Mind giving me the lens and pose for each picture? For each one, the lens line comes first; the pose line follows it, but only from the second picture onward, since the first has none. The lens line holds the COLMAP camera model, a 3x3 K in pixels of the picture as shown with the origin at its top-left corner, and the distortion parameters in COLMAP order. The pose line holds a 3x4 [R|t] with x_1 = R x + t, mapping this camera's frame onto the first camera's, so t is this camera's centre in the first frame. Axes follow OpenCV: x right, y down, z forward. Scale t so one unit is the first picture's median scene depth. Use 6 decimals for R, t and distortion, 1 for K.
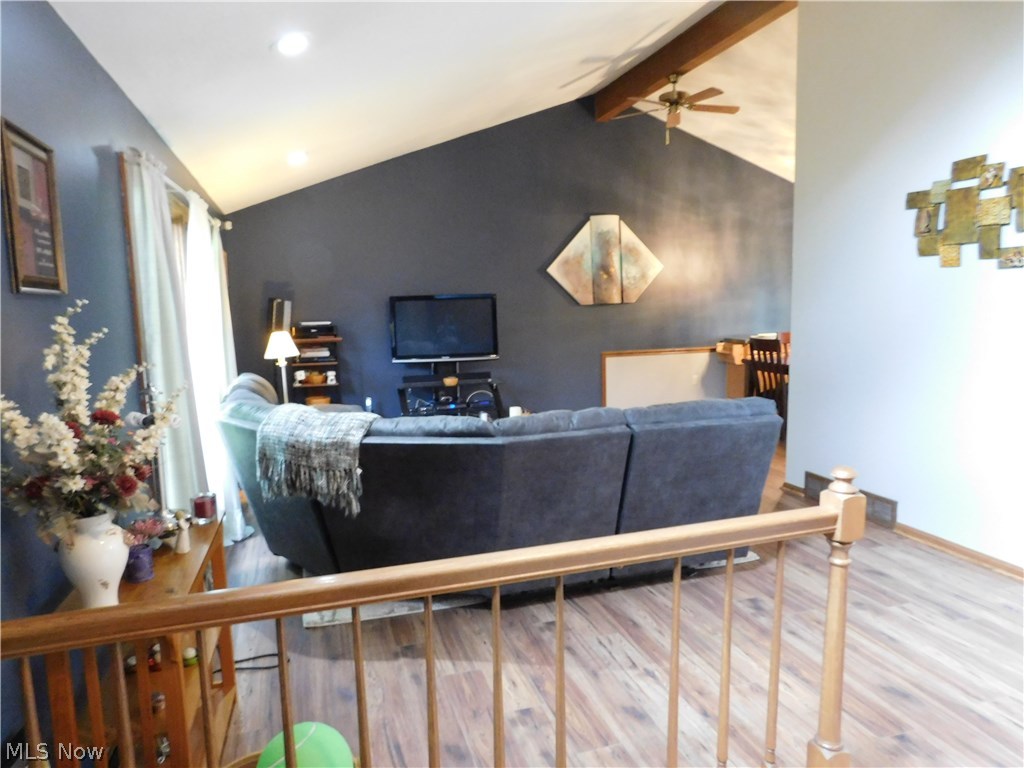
lens RADIAL K [[674.4, 0, 512.0], [0, 674.4, 384.0], [0, 0, 1]] dist [-0.074146, 0.067391]
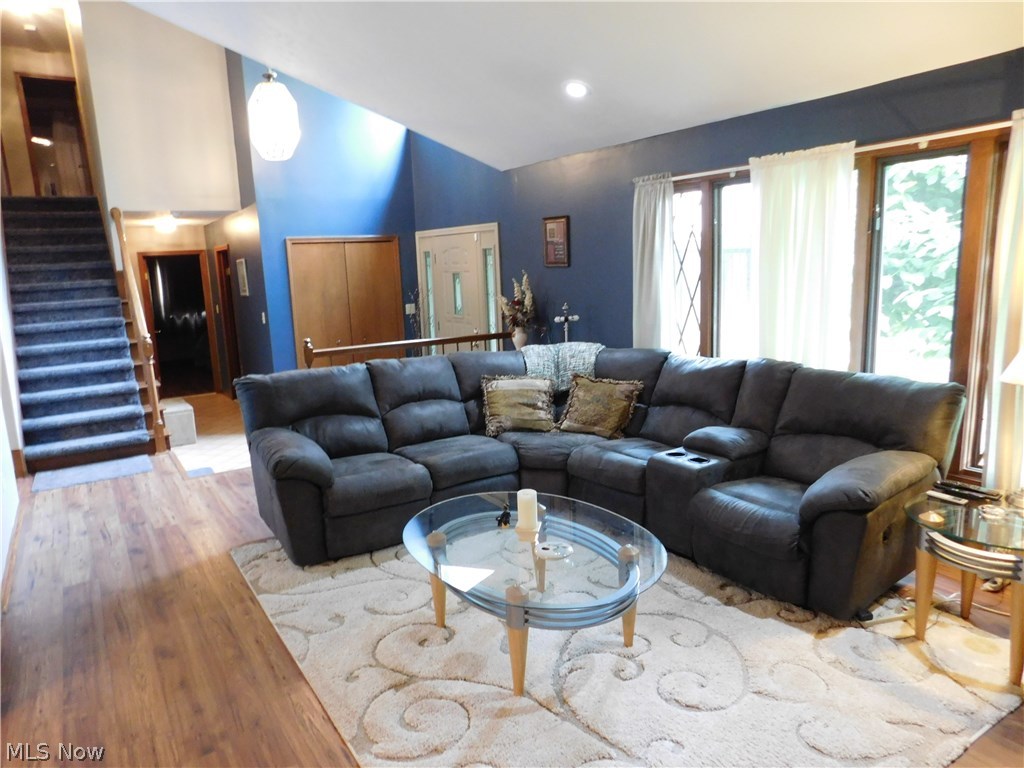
lens RADIAL K [[692.2, 0, 512.0], [0, 692.2, 384.0], [0, 0, 1]] dist [-0.057654, 0.074150]
pose [[-0.960121, 0.108265, -0.257774, 0.094855], [0.025681, 0.952235, 0.304285, -0.138856], [0.278404, 0.285530, -0.917041, 0.955537]]
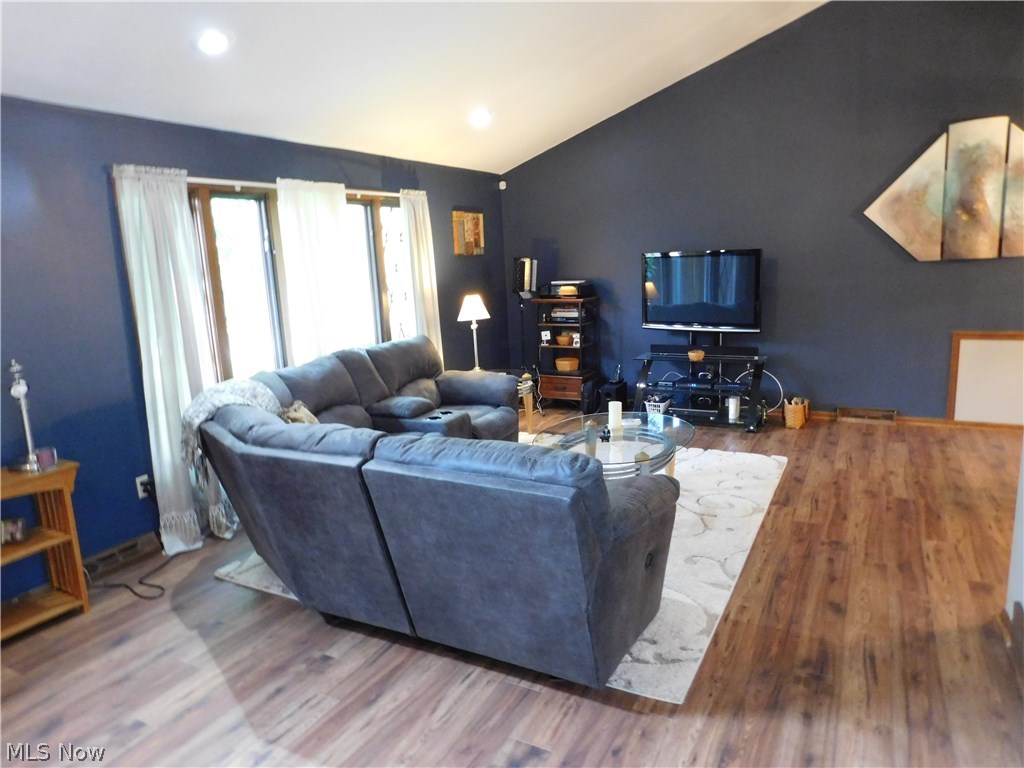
lens RADIAL K [[692.2, 0, 512.0], [0, 692.2, 384.0], [0, 0, 1]] dist [-0.057654, 0.074150]
pose [[0.706799, 0.124582, -0.696358, 0.318454], [-0.062349, 0.991511, 0.114103, -0.047902], [0.704661, -0.037230, 0.708567, 0.209389]]
